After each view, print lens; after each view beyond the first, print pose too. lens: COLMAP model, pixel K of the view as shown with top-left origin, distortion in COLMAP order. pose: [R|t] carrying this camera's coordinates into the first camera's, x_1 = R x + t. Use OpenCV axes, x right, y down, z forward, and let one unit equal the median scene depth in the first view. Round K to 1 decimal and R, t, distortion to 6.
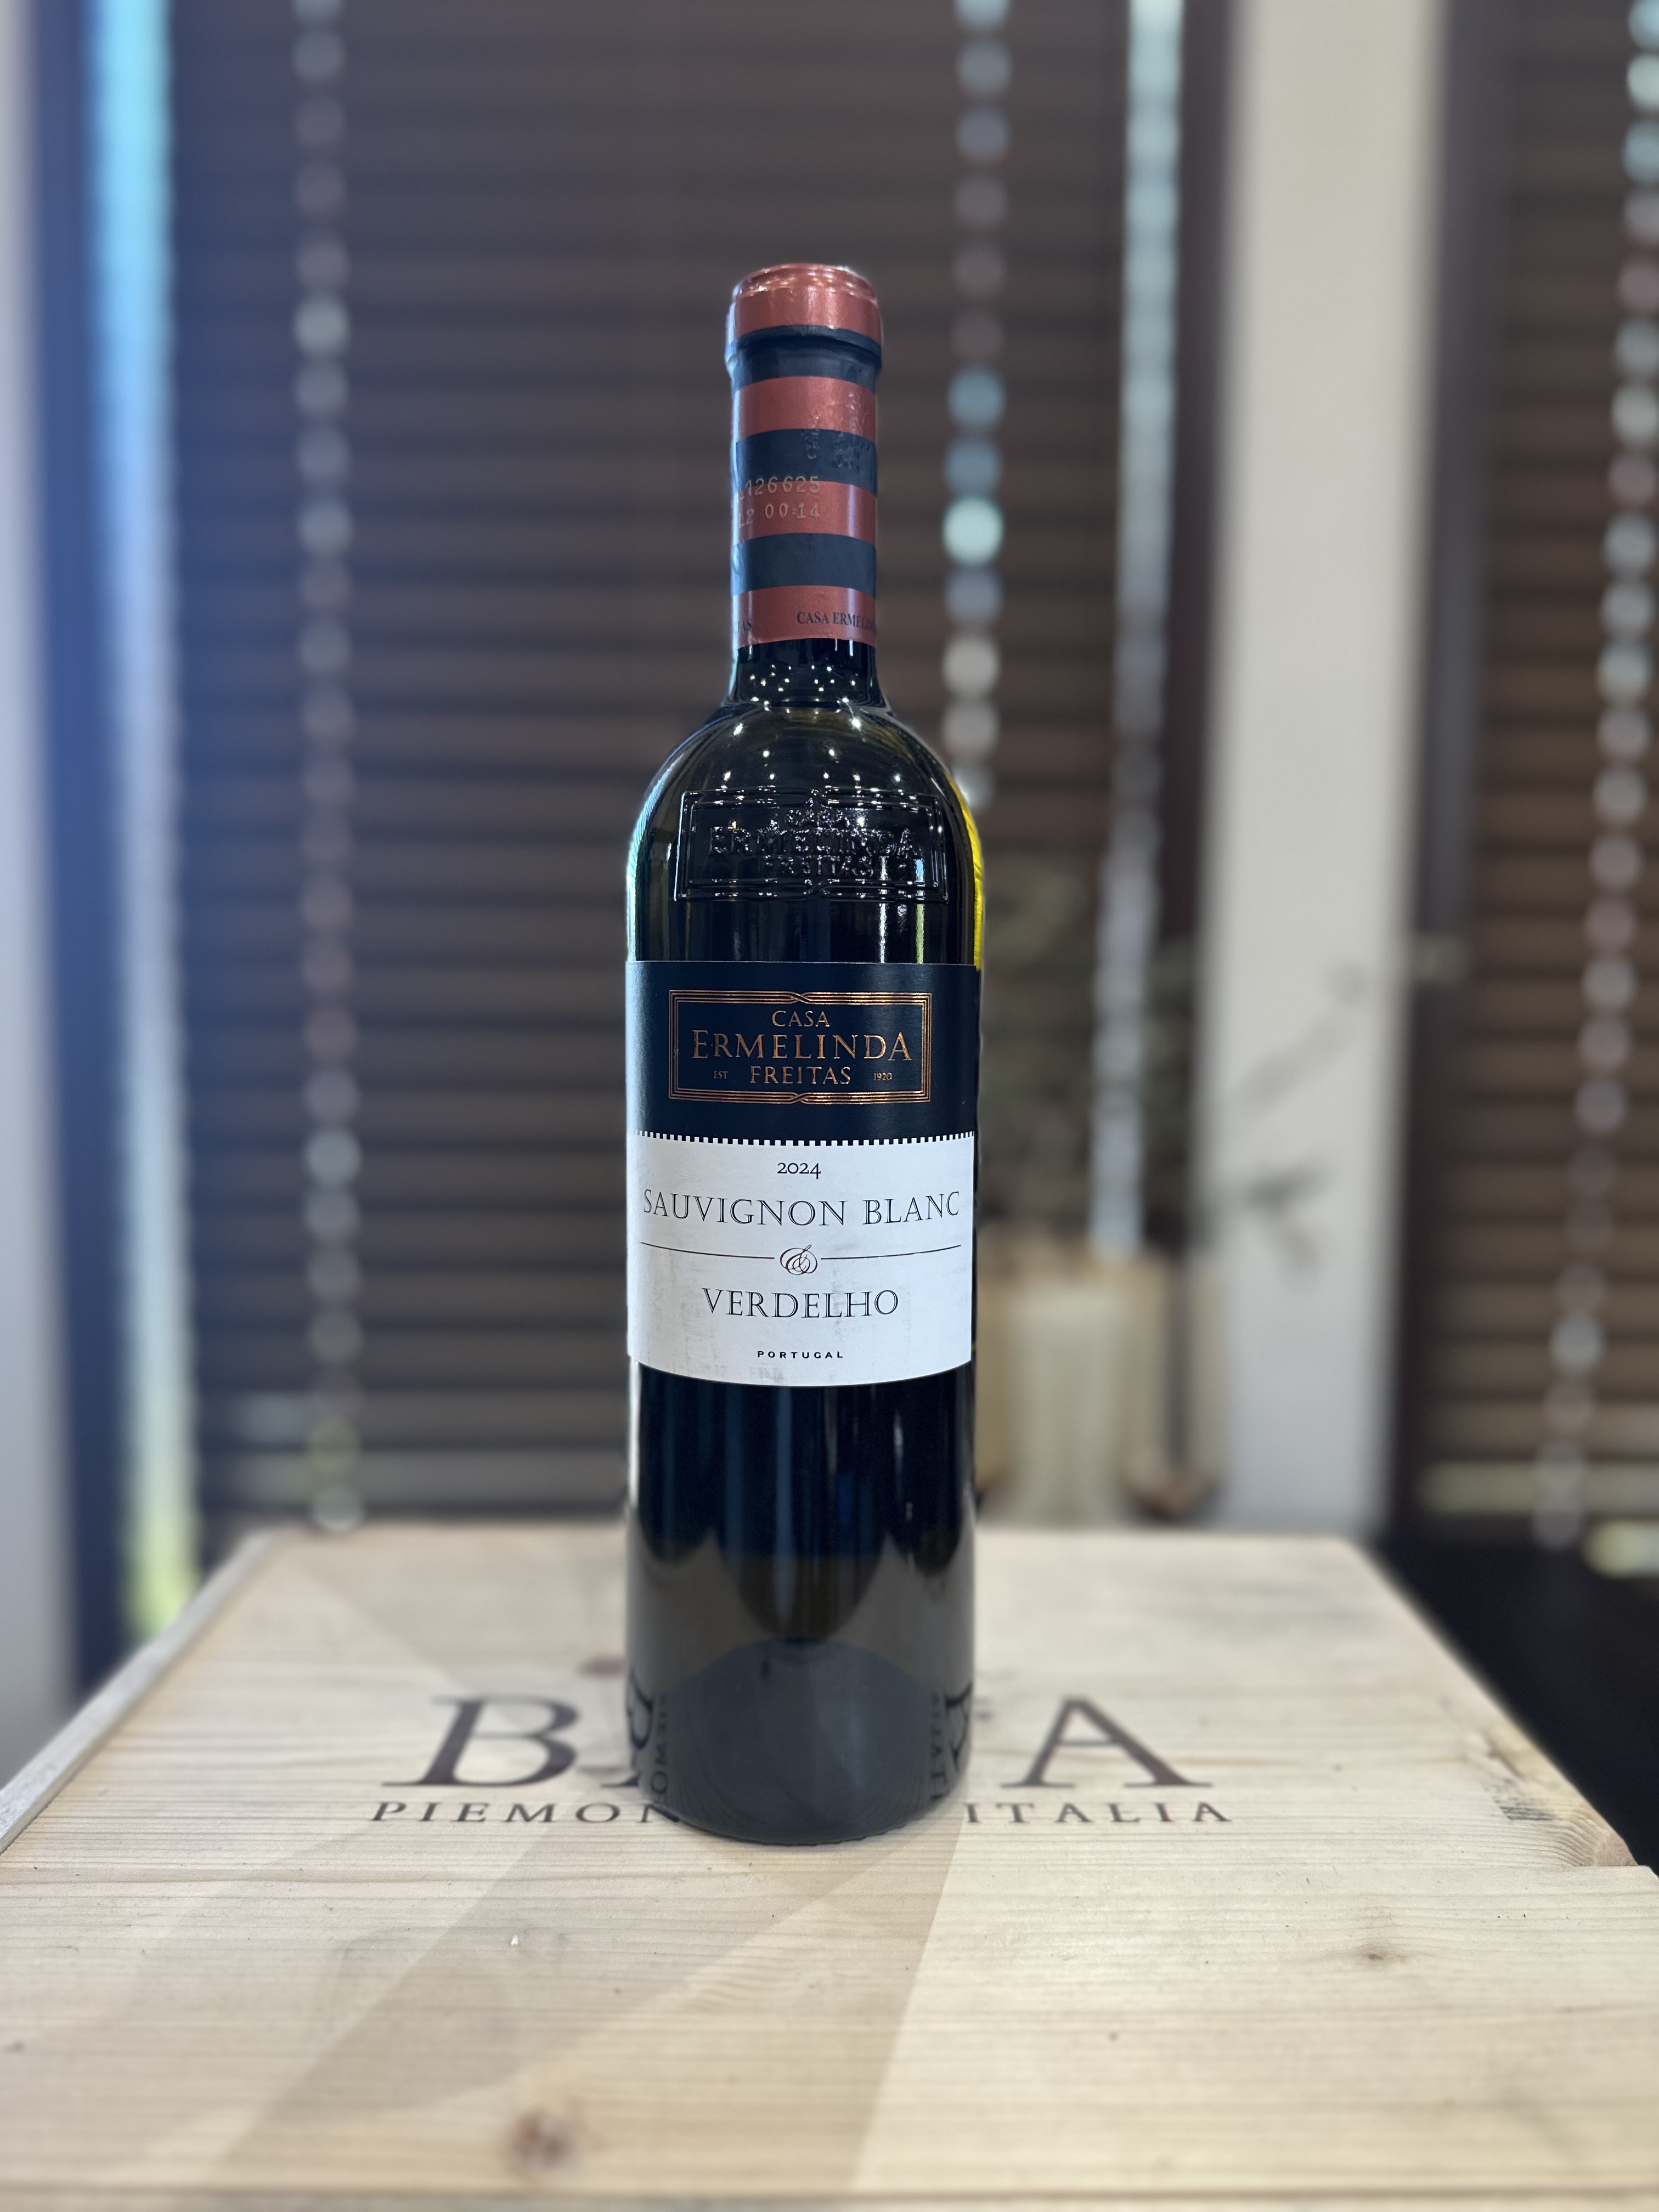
lens RADIAL K [[1556.6, 0, 829.5], [0, 1556.6, 1106.0], [0, 0, 1]] dist [0.001522, -0.000740]
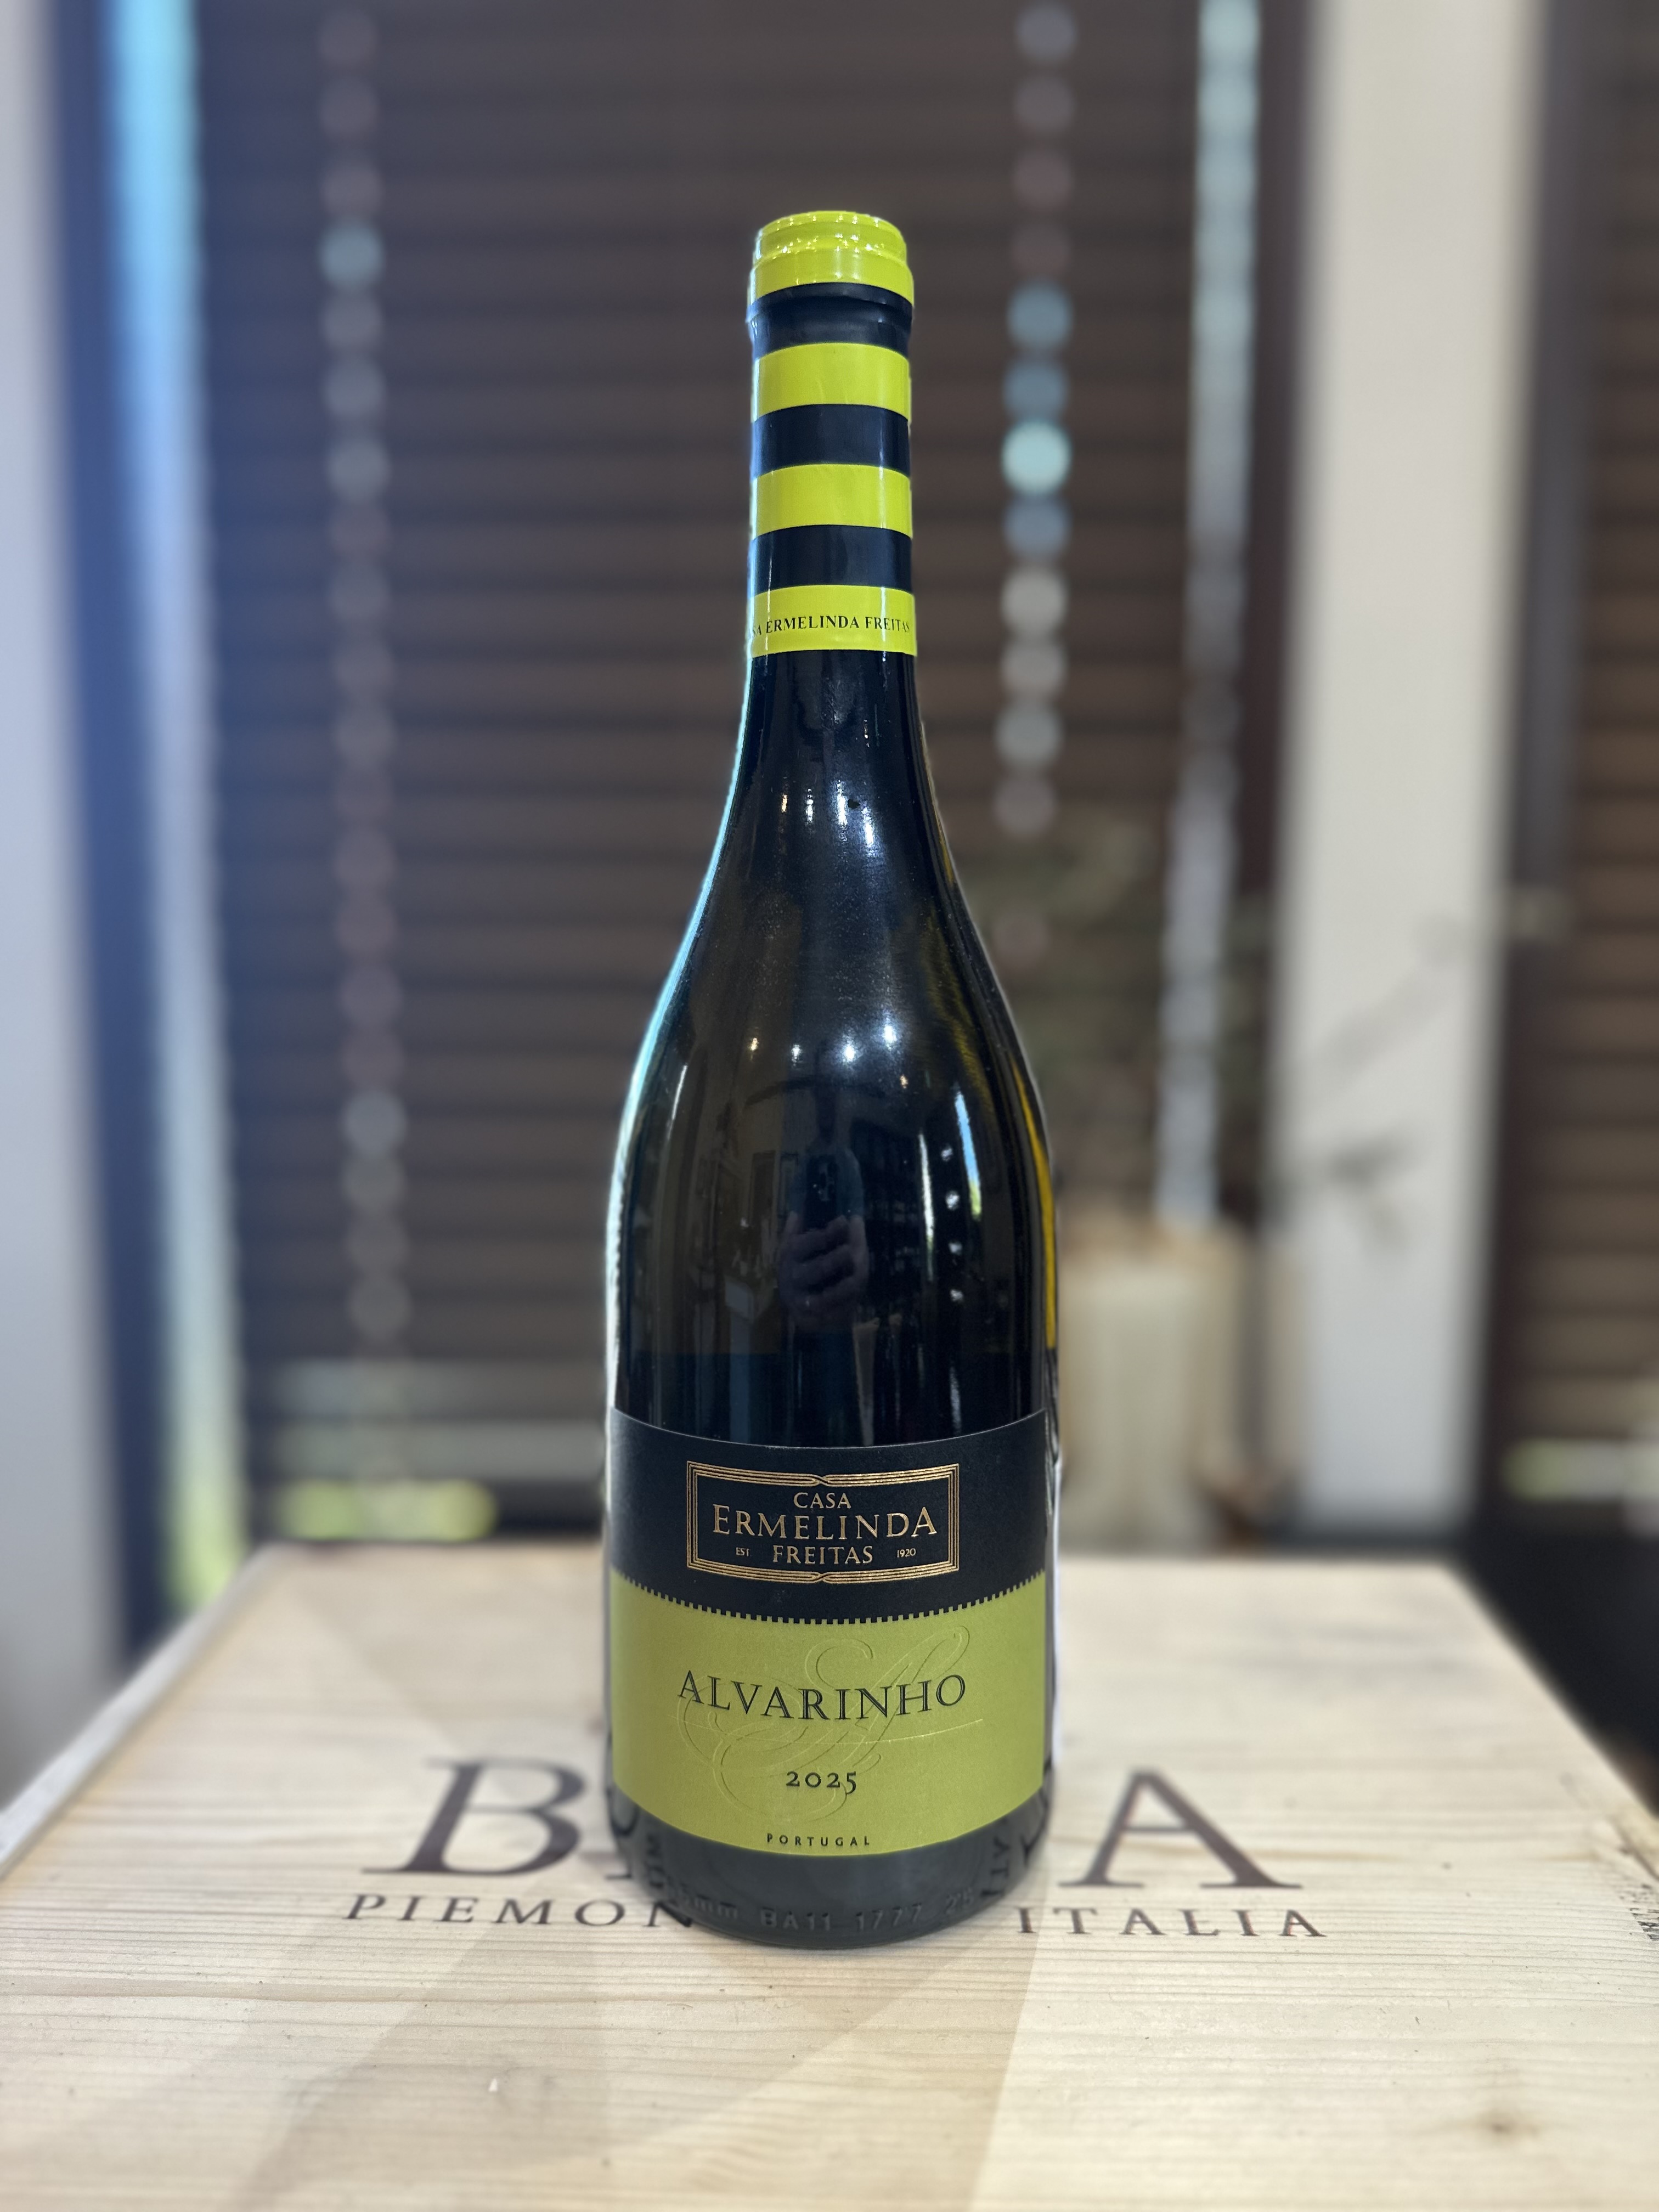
lens RADIAL K [[1569.0, 0, 833.1], [0, 1569.0, 1099.6], [0, 0, 1]] dist [-0.003995, -0.001590]
pose [[0.999266, -0.001903, -0.038251, 0.018068], [0.002994, 0.999590, 0.028489, -0.031754], [0.038181, -0.028582, 0.998862, 0.129294]]
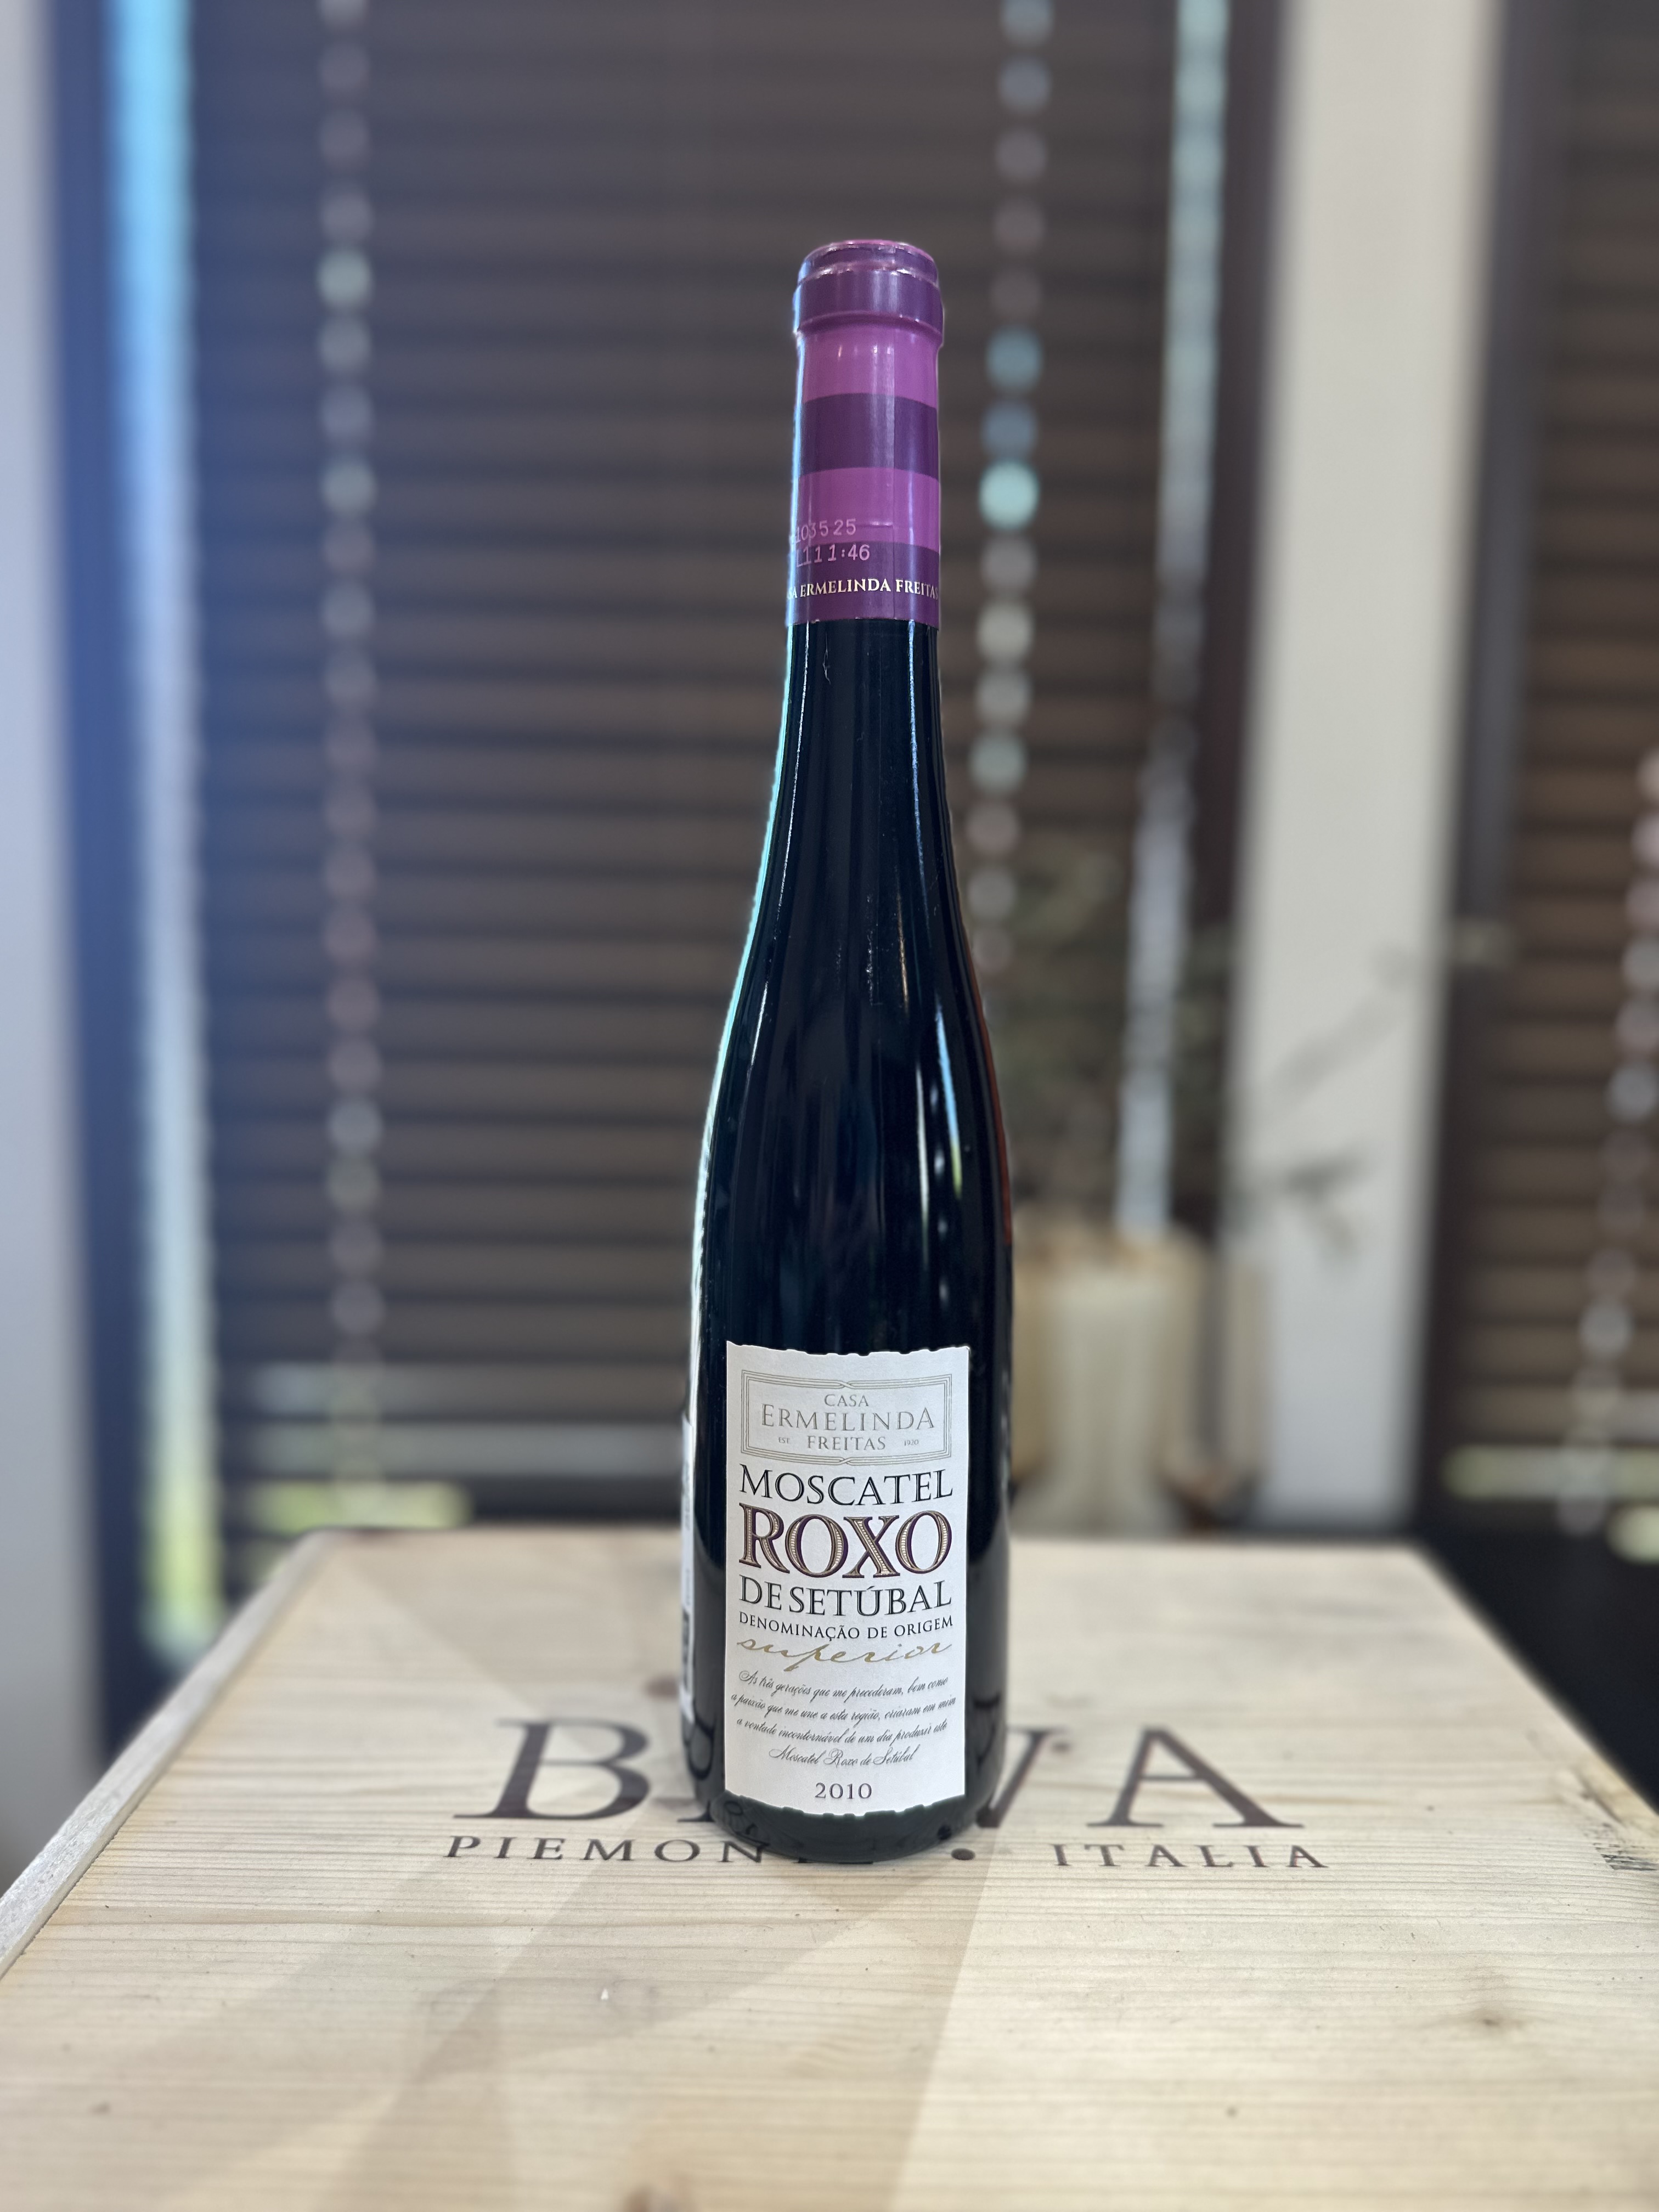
lens RADIAL K [[1556.6, 0, 829.5], [0, 1556.6, 1106.0], [0, 0, 1]] dist [0.001522, -0.000740]
pose [[0.999945, 0.010292, -0.002166, -0.055505], [-0.010232, 0.999605, 0.026177, -0.038954], [0.002435, -0.026153, 0.999655, 0.036217]]
